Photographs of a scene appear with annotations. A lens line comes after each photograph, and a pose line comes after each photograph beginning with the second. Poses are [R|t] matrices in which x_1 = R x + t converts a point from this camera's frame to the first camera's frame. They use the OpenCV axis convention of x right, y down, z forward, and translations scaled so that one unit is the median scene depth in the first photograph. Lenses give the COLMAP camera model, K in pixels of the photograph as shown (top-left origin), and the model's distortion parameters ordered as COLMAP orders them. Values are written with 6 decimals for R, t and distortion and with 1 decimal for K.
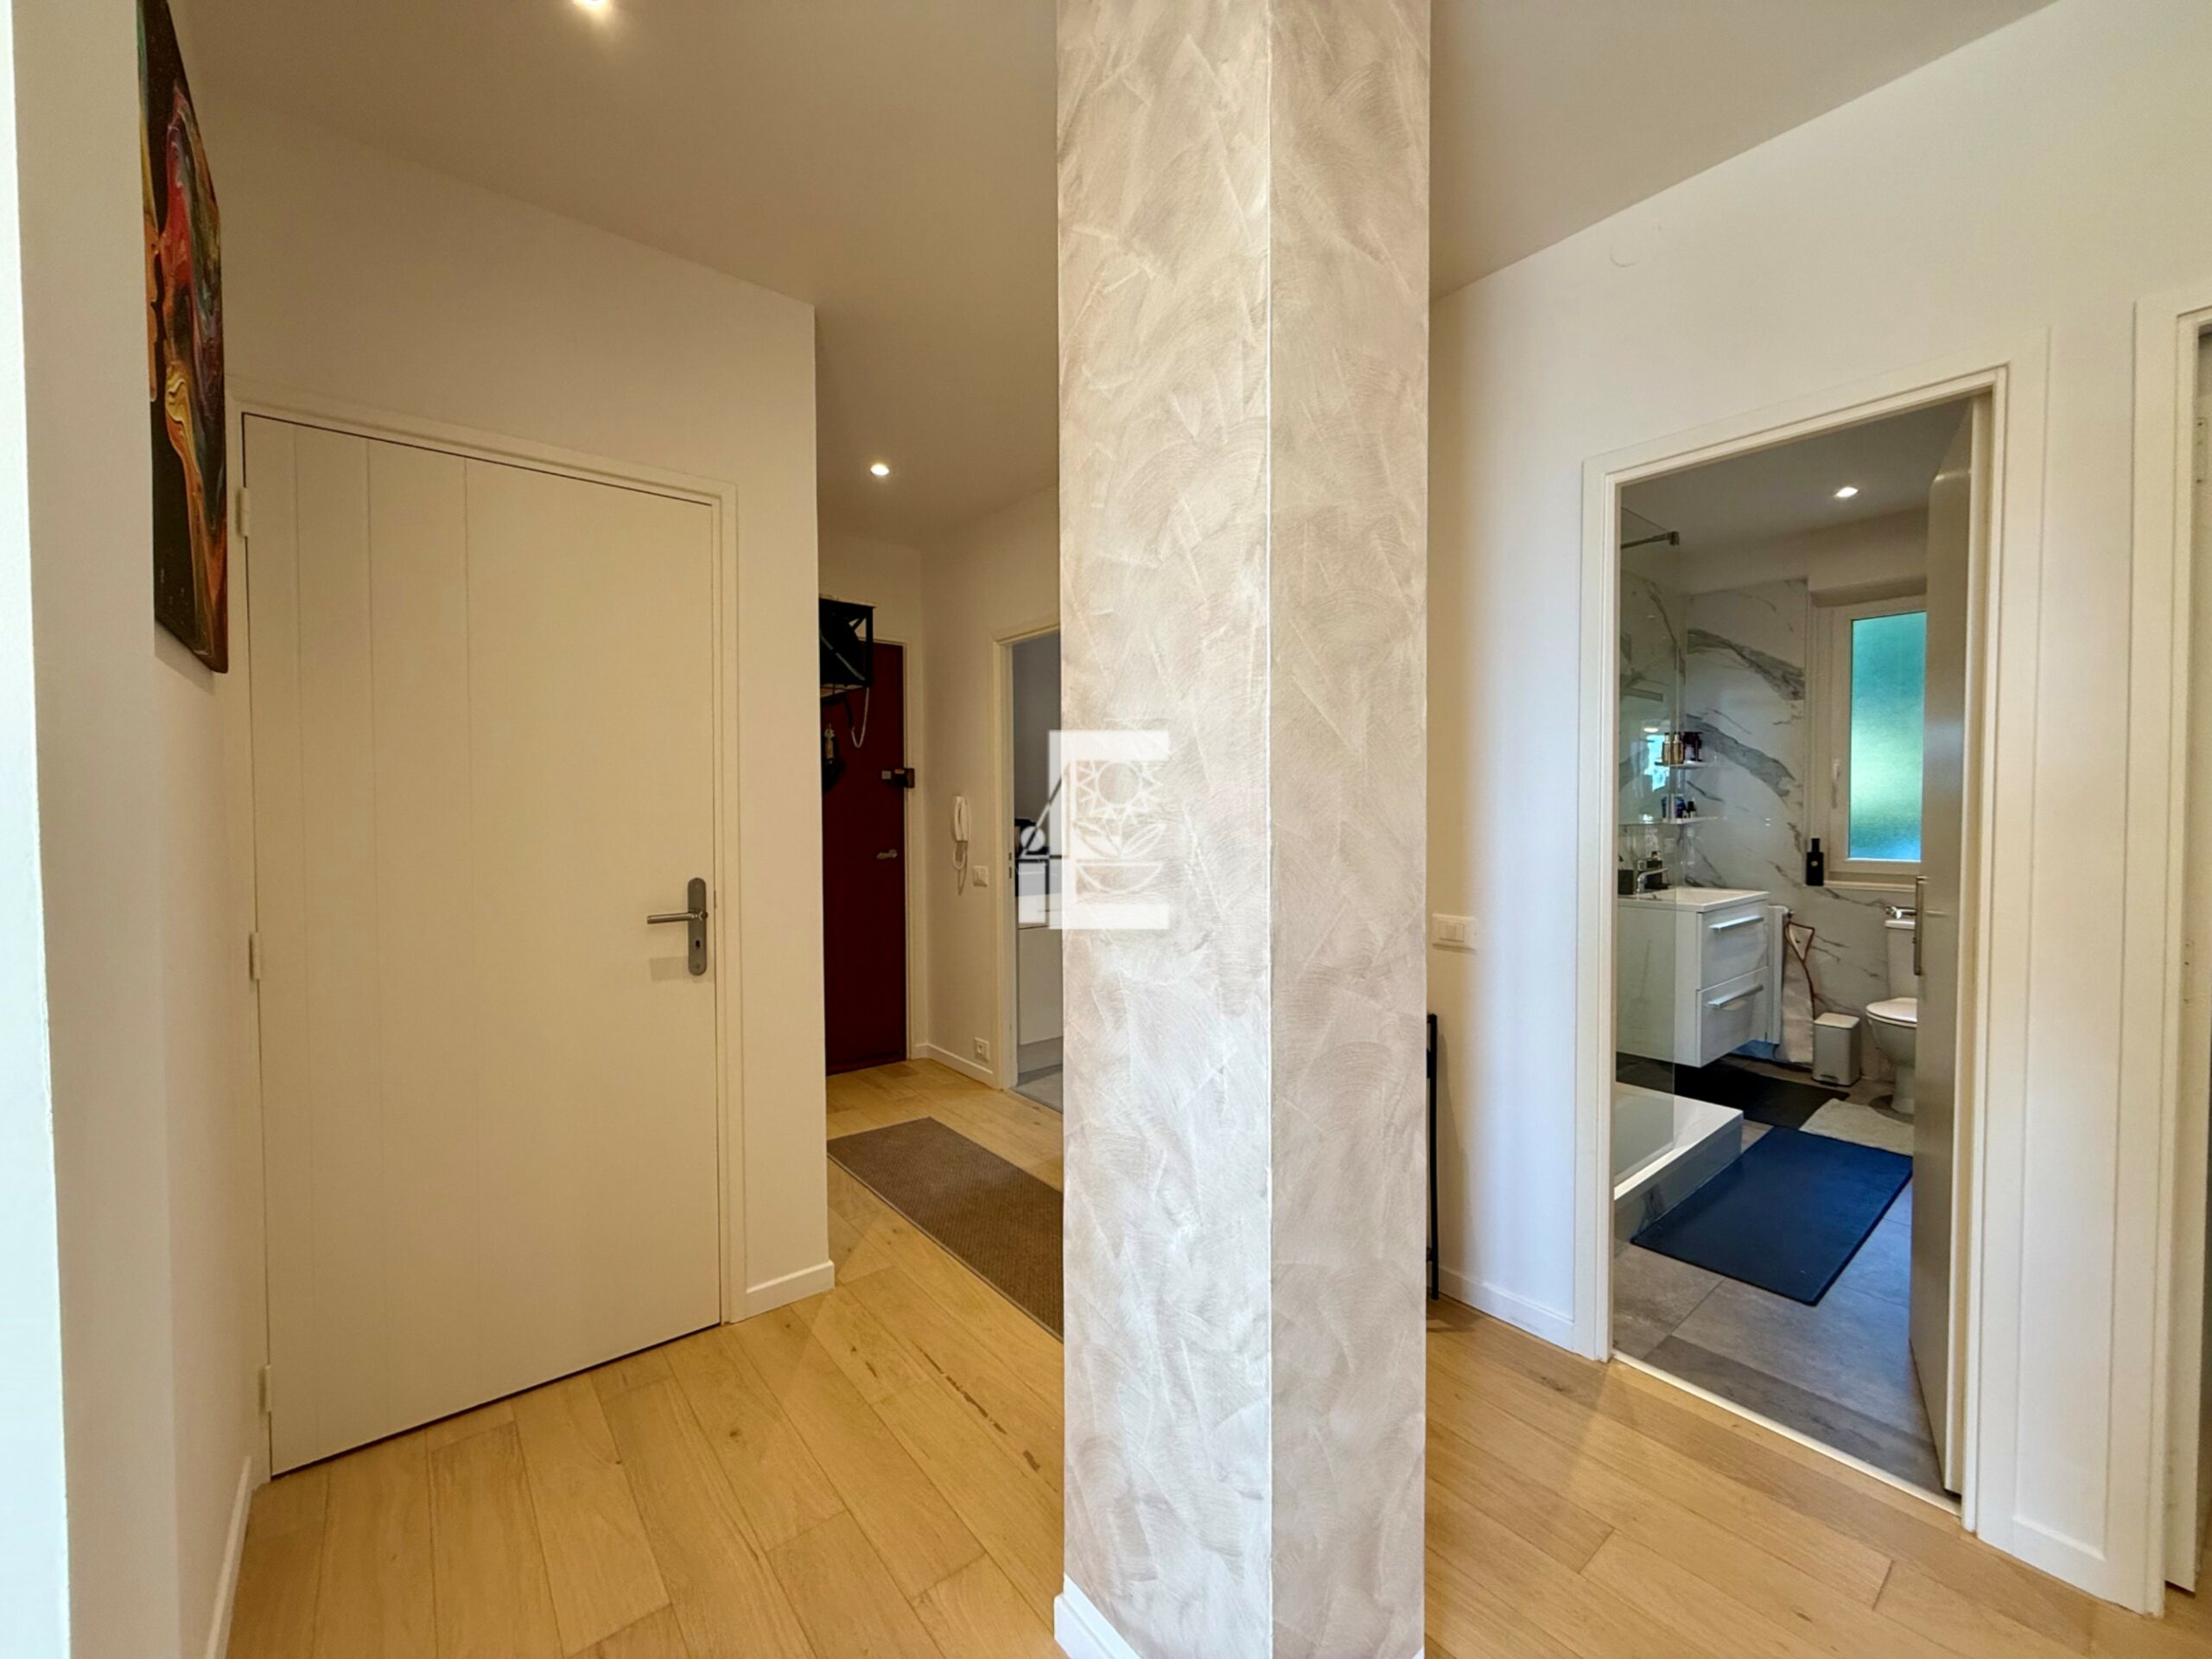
lens RADIAL K [[873.4, 0, 1096.3], [0, 873.4, 828.1], [0, 0, 1]] dist [-0.001387, 0.000075]
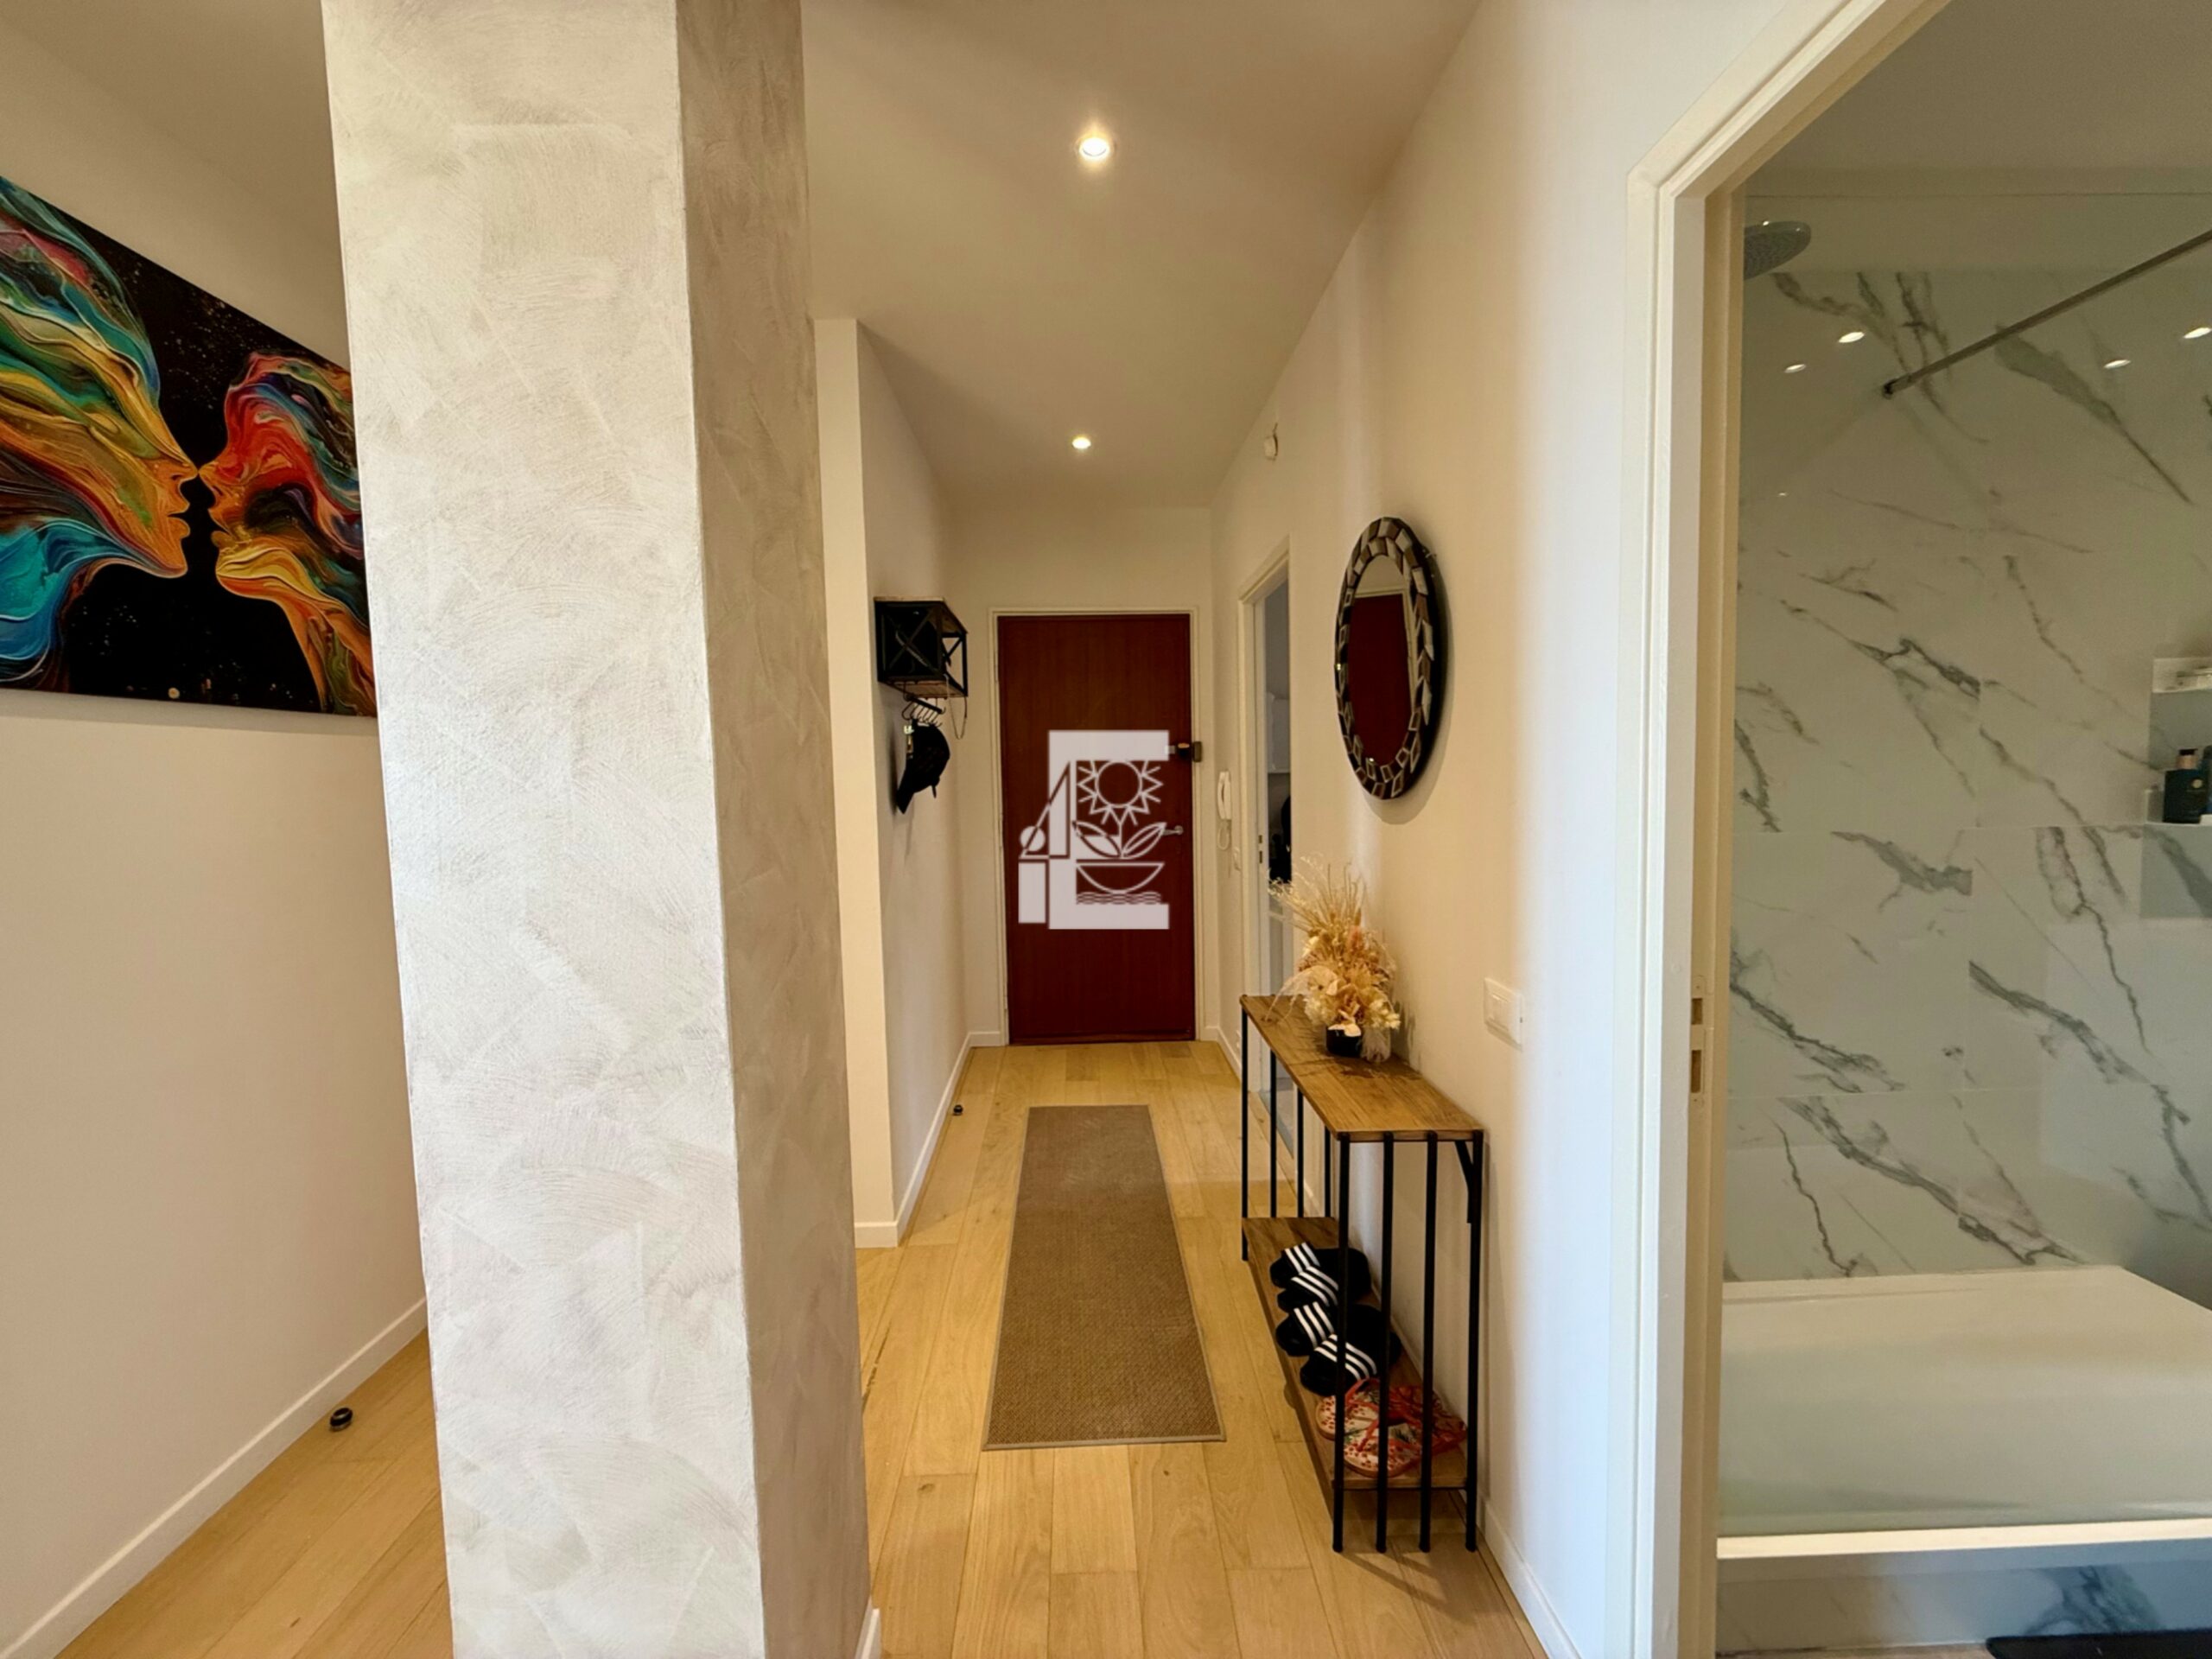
lens RADIAL K [[873.4, 0, 1096.3], [0, 873.4, 828.1], [0, 0, 1]] dist [-0.001387, 0.000075]
pose [[0.795084, 0.028124, -0.605846, 0.297529], [0.004540, 0.998620, 0.052316, -0.025650], [0.606482, -0.044346, 0.793860, 0.174966]]
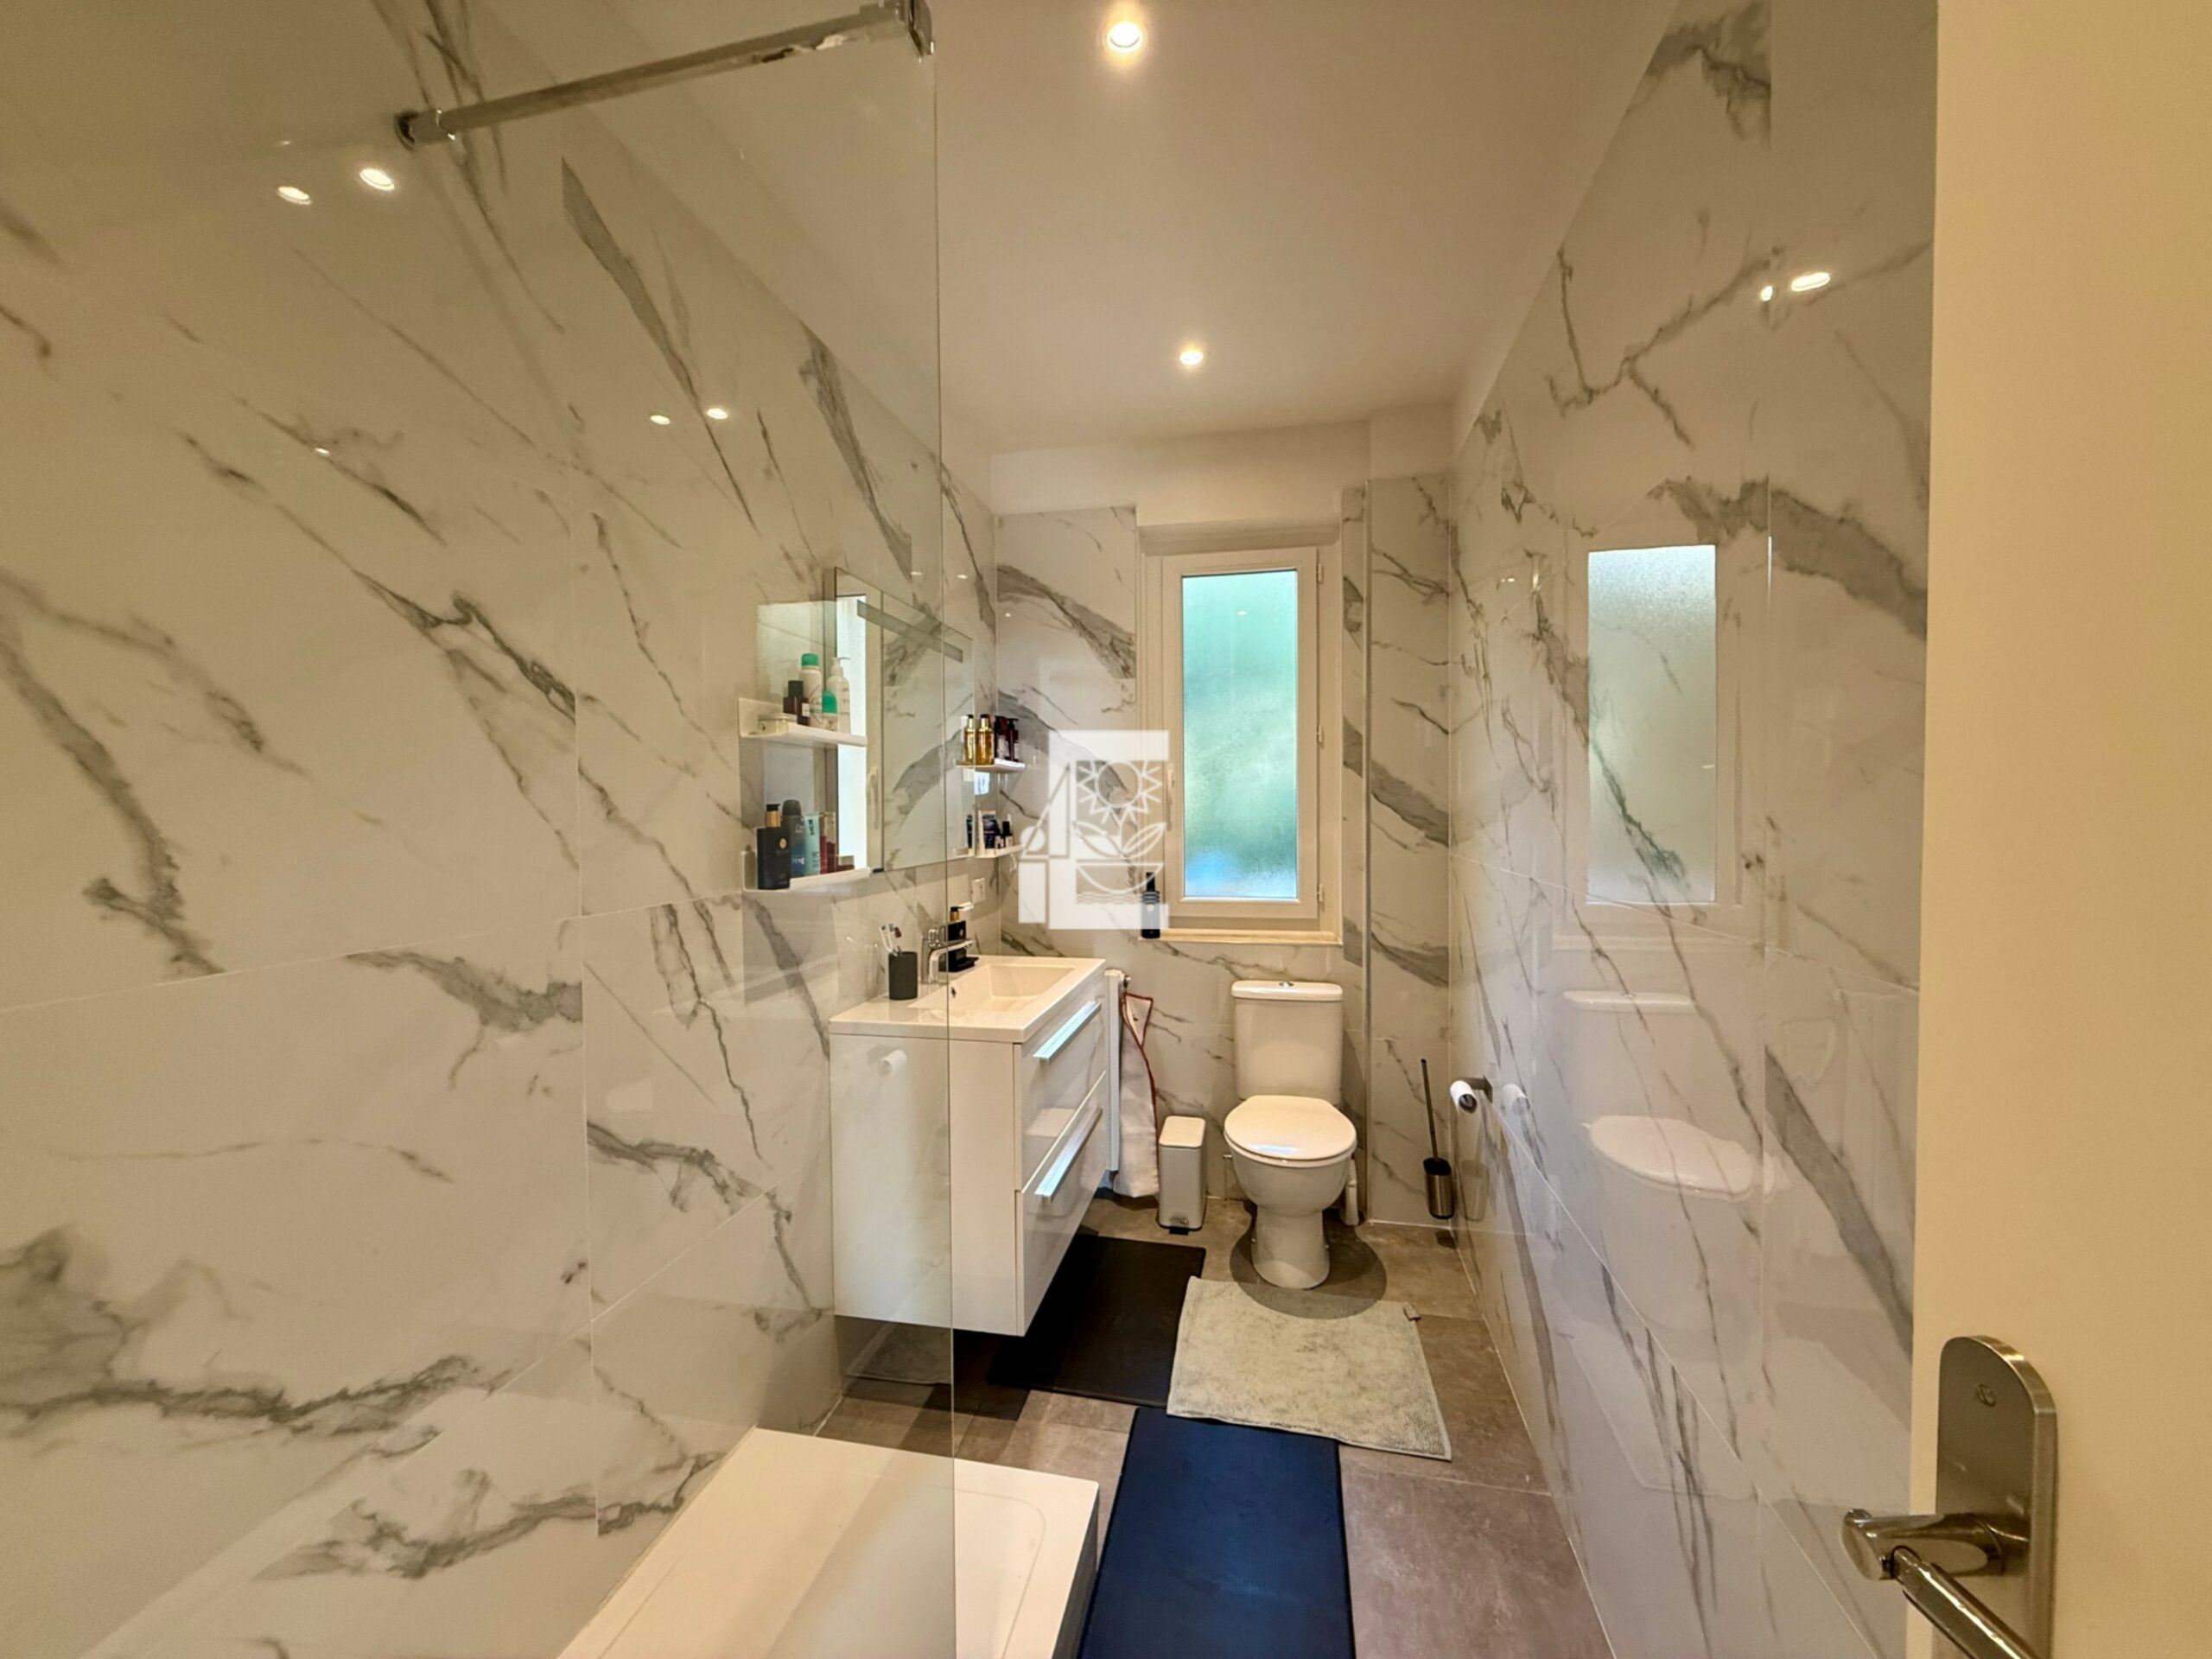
lens RADIAL K [[878.1, 0, 1087.2], [0, 878.1, 828.6], [0, 0, 1]] dist [-0.001656, 0.000422]
pose [[0.782769, -0.017109, 0.622077, 0.335284], [0.019851, 0.999800, 0.002518, -0.027277], [-0.621996, 0.010377, 0.782952, 0.468393]]
